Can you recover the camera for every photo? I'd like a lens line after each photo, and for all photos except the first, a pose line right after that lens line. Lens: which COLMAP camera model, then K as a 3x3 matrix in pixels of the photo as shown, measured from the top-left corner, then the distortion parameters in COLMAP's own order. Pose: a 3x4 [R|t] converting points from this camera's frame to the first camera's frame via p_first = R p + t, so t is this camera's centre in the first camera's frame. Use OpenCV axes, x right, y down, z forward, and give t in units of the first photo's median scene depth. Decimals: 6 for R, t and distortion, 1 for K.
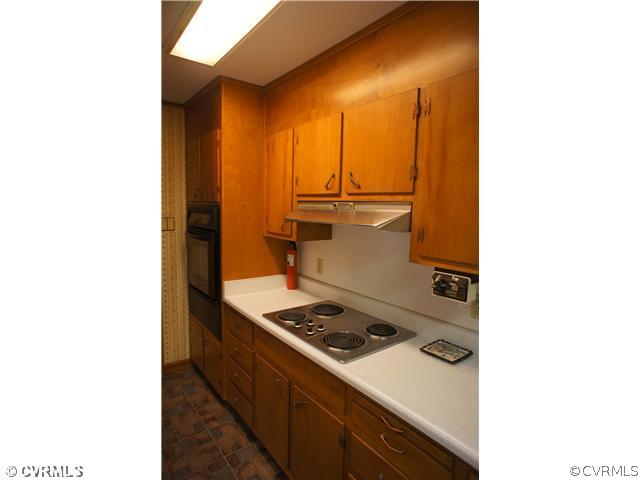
lens RADIAL K [[320.7, 0, 322.0], [0, 320.7, 240.2], [0, 0, 1]] dist [-0.042987, 0.000289]
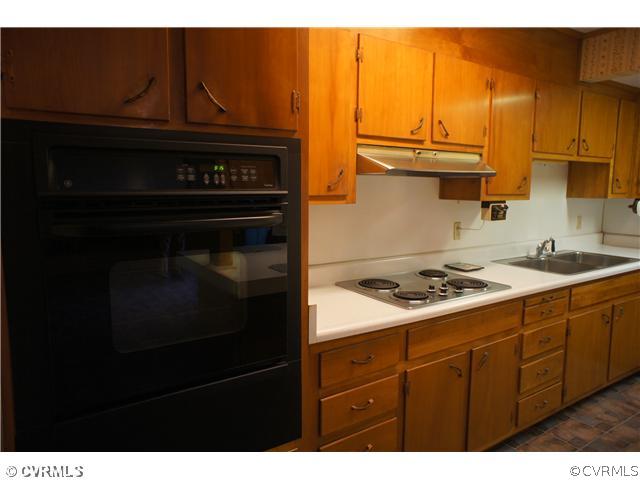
lens RADIAL K [[433.5, 0, 319.8], [0, 433.5, 236.6], [0, 0, 1]] dist [0.000565, 0.013510]
pose [[0.078560, -0.142690, 0.986645, -1.290760], [0.098135, 0.986003, 0.134784, -0.075028], [-0.992067, 0.086236, 0.091464, 1.272012]]
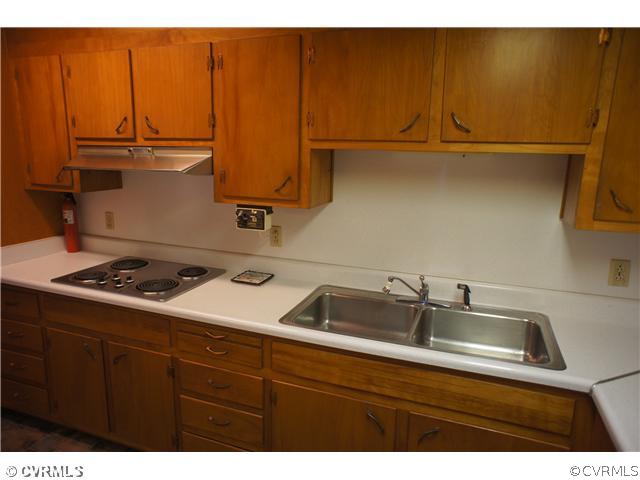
lens RADIAL K [[433.5, 0, 306.0], [0, 433.5, 229.5], [0, 0, 1]] dist [0.000565, 0.013510]
pose [[0.871245, -0.109094, 0.478571, -0.154434], [0.063341, 0.991824, 0.110783, 0.013192], [-0.486744, -0.066206, 0.871032, -0.403301]]
